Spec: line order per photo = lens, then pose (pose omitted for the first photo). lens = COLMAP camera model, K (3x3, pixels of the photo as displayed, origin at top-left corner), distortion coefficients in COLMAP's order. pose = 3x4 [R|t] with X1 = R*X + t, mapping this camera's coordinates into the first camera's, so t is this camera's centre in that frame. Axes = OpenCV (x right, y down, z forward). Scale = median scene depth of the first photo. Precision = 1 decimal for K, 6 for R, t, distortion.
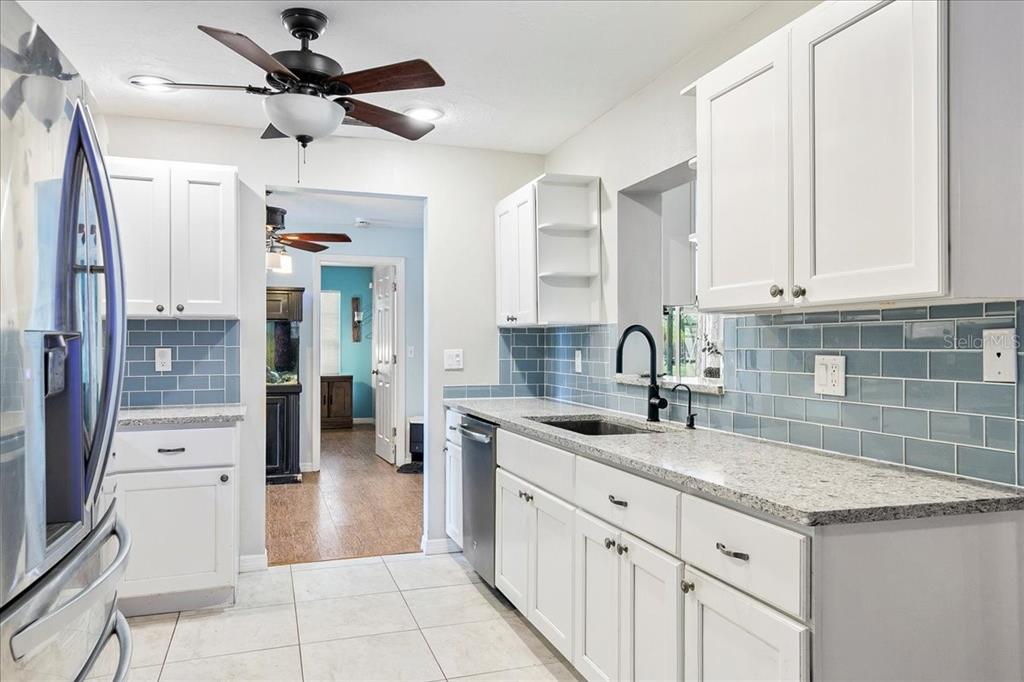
lens RADIAL K [[780.2, 0, 515.2], [0, 780.2, 347.4], [0, 0, 1]] dist [0.050859, -0.000282]
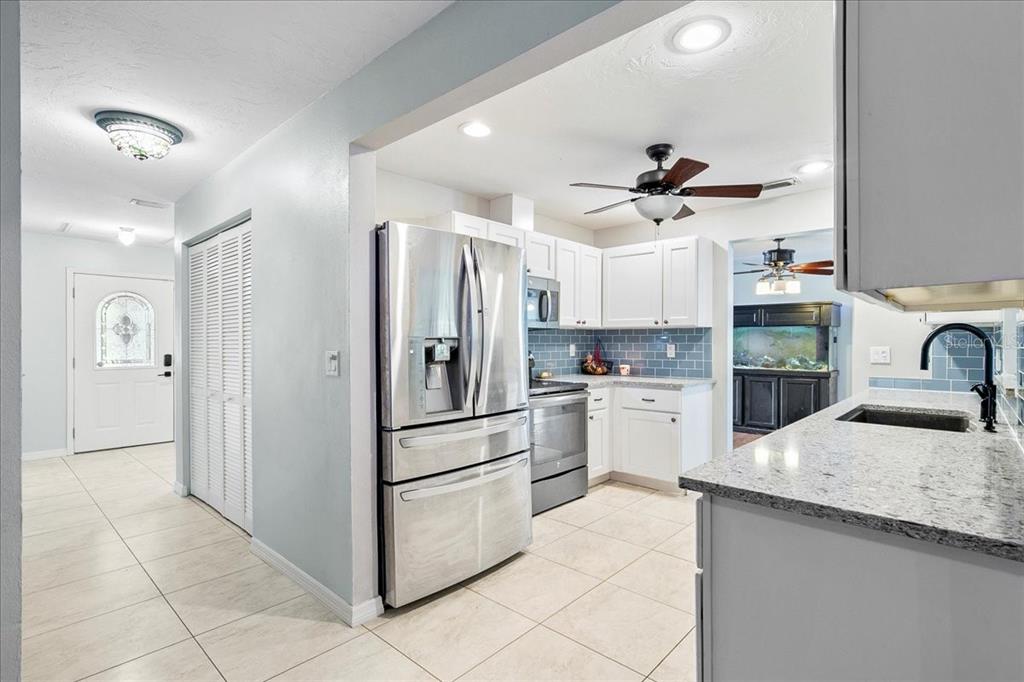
lens RADIAL K [[501.7, 0, 516.1], [0, 501.7, 348.7], [0, 0, 1]] dist [-0.001814, -0.000204]
pose [[0.450687, 0.011951, -0.892602, 0.431074], [-0.005467, 0.999929, 0.010627, 0.000393], [0.892665, 0.000091, 0.450720, 0.185341]]
